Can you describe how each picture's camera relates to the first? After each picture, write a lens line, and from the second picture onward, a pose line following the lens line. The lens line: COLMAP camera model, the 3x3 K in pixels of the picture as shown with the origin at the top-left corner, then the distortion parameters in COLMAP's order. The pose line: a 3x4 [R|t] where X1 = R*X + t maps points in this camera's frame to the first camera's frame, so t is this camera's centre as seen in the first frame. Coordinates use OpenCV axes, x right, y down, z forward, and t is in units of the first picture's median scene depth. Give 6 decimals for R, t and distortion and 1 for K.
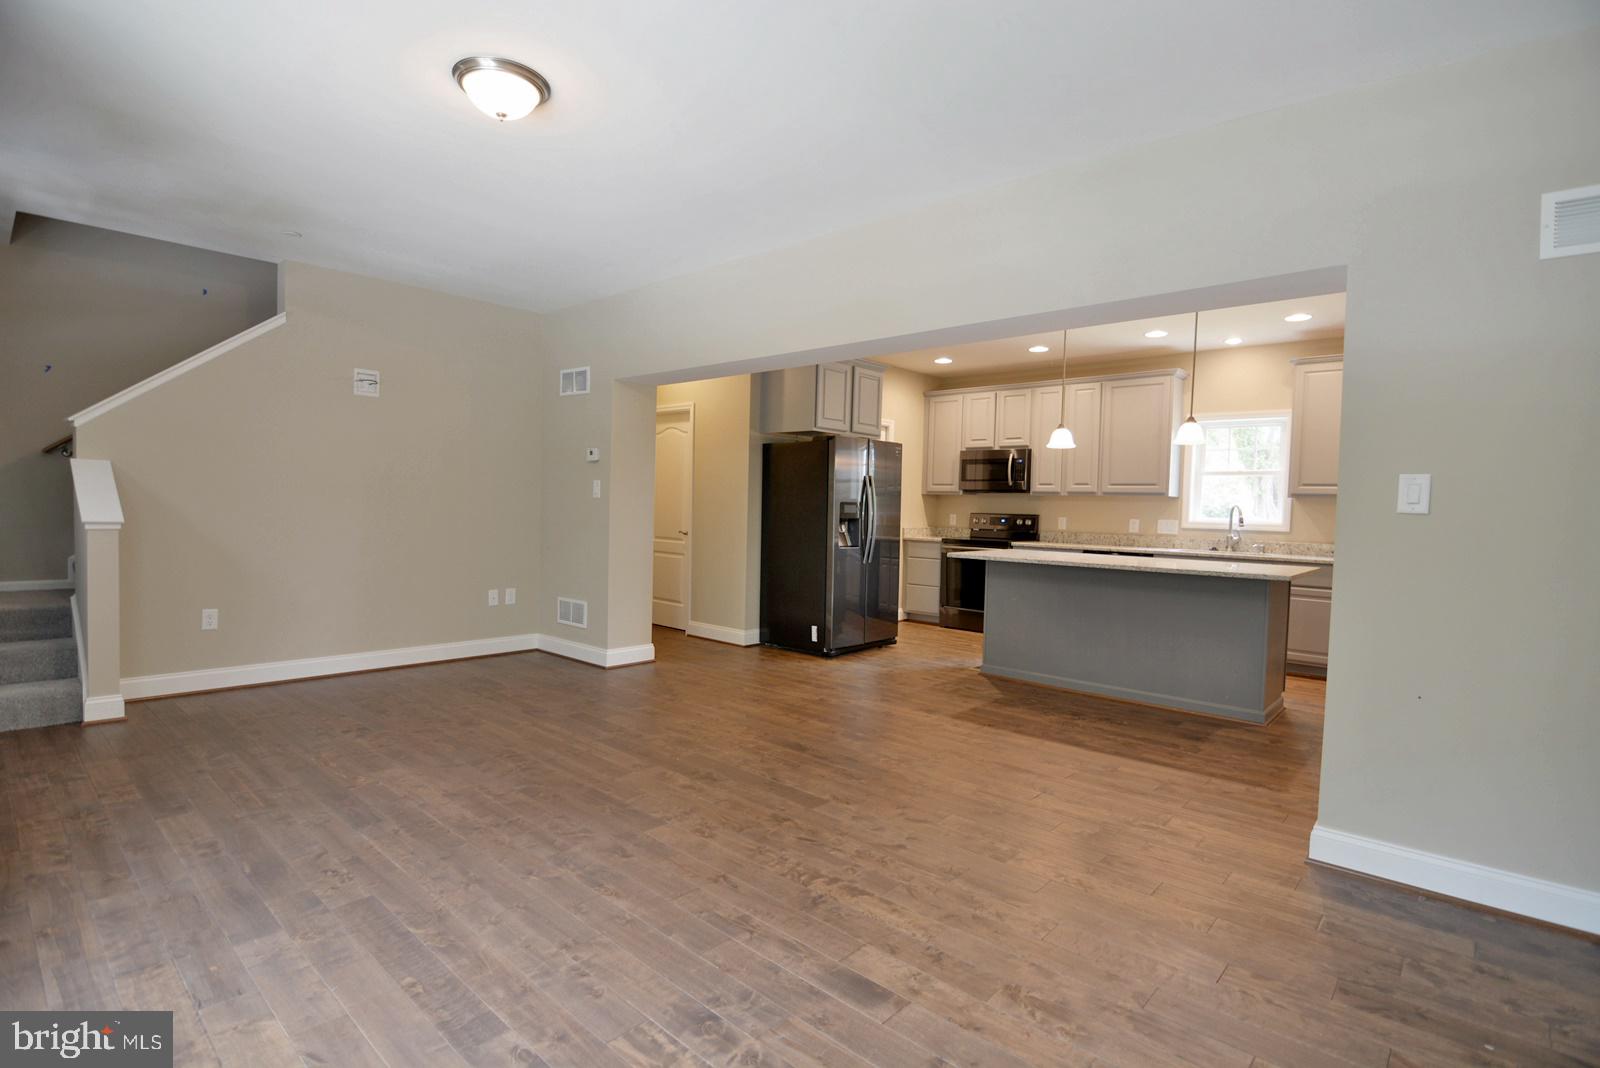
lens RADIAL K [[777.4, 0, 799.6], [0, 777.4, 539.1], [0, 0, 1]] dist [-0.009589, -0.007826]
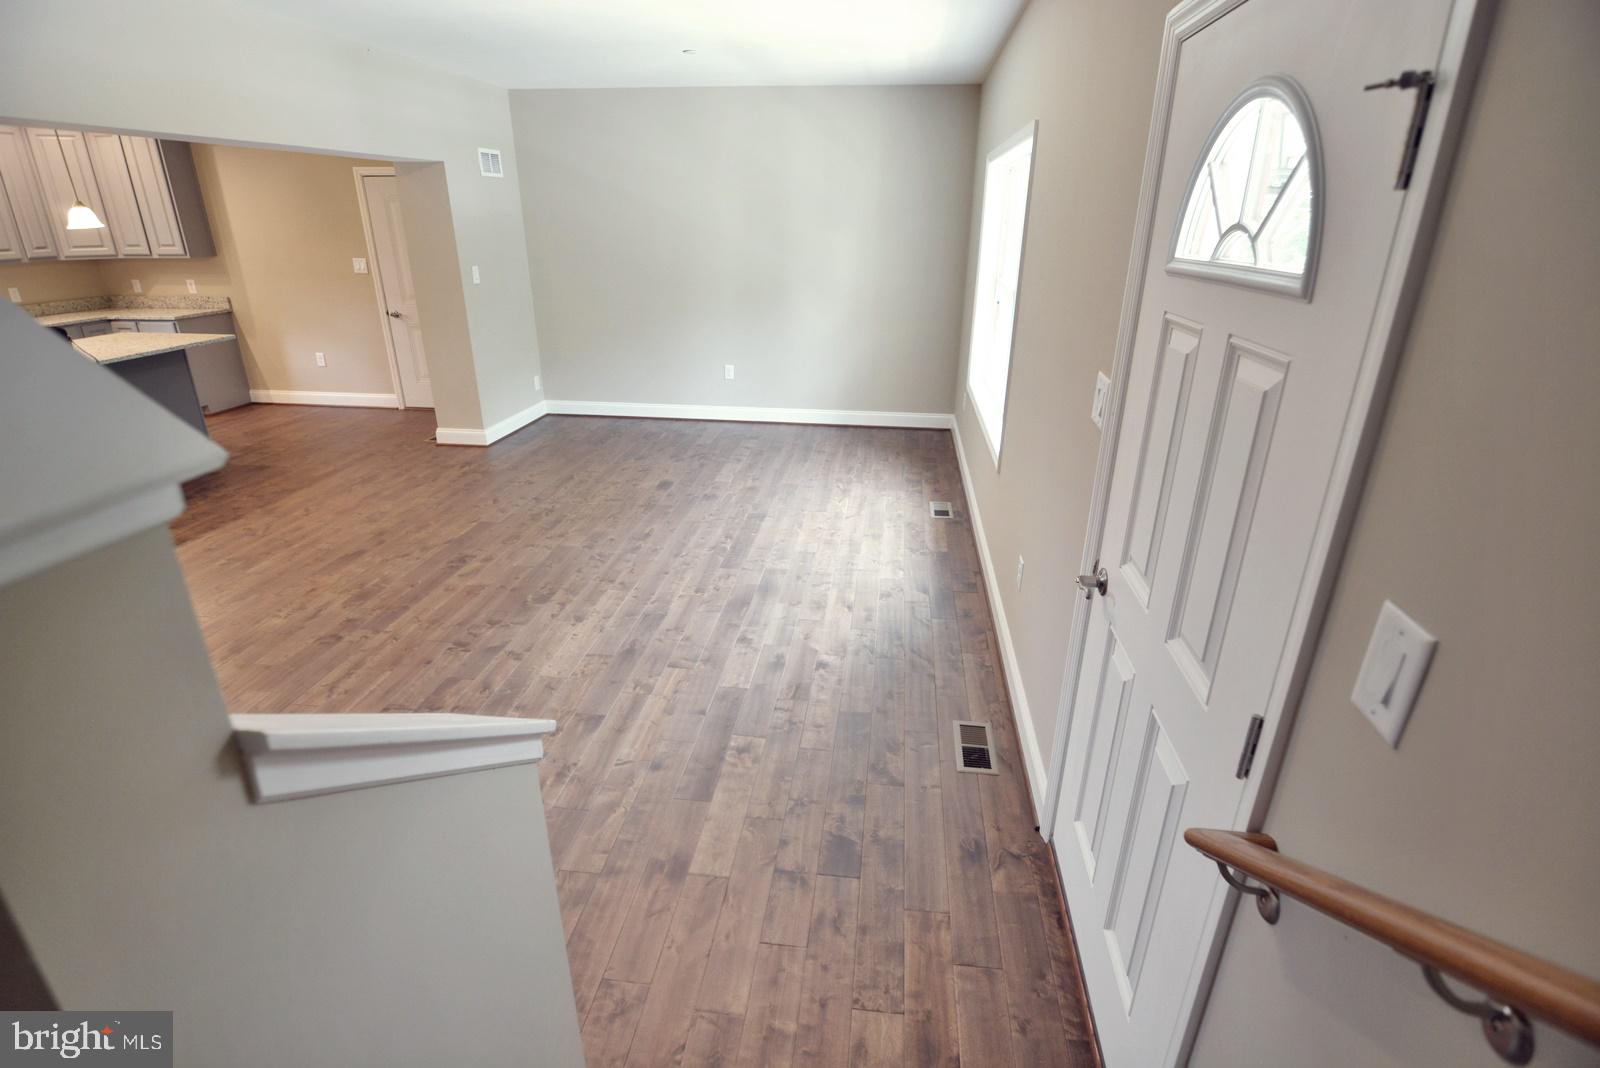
lens RADIAL K [[777.4, 0, 801.9], [0, 777.4, 543.9], [0, 0, 1]] dist [-0.009589, -0.007826]
pose [[-0.576359, -0.344646, 0.740965, -1.067234], [0.010148, 0.903627, 0.428199, -0.189201], [-0.817134, 0.254316, -0.517316, 0.953944]]
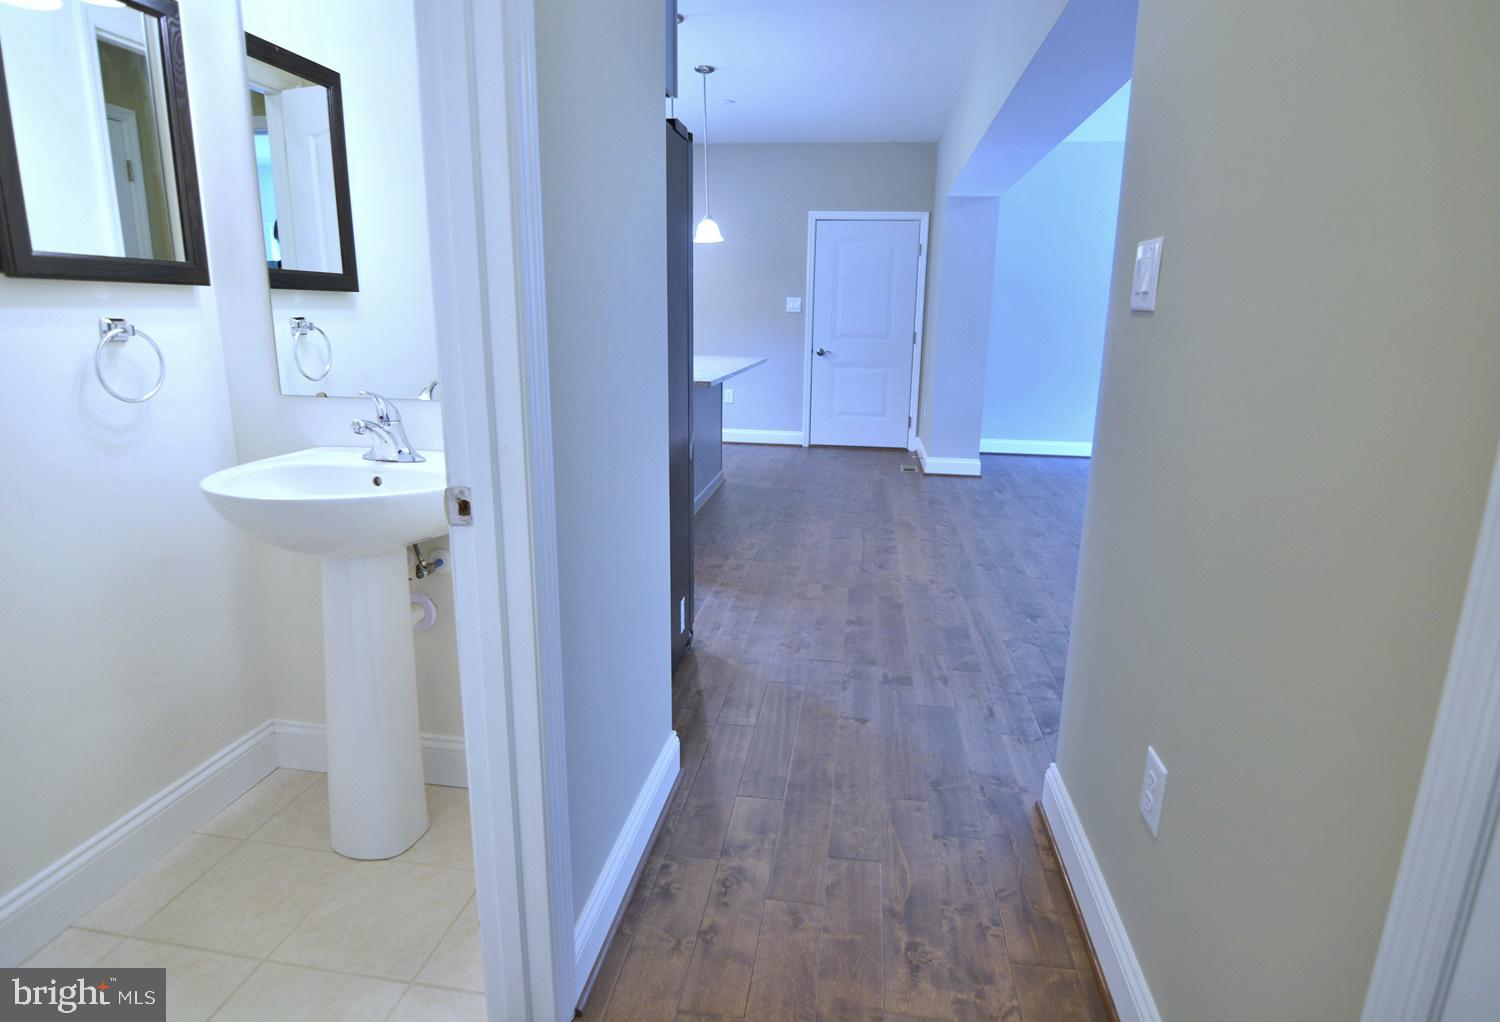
lens RADIAL K [[778.7, 0, 763.8], [0, 778.7, 496.0], [0, 0, 1]] dist [-0.020742, -0.002203]
pose [[-0.568542, -0.220678, 0.792503, -0.488737], [0.000003, 0.963348, 0.268253, -0.082787], [-0.822654, 0.152515, -0.547703, 1.747155]]
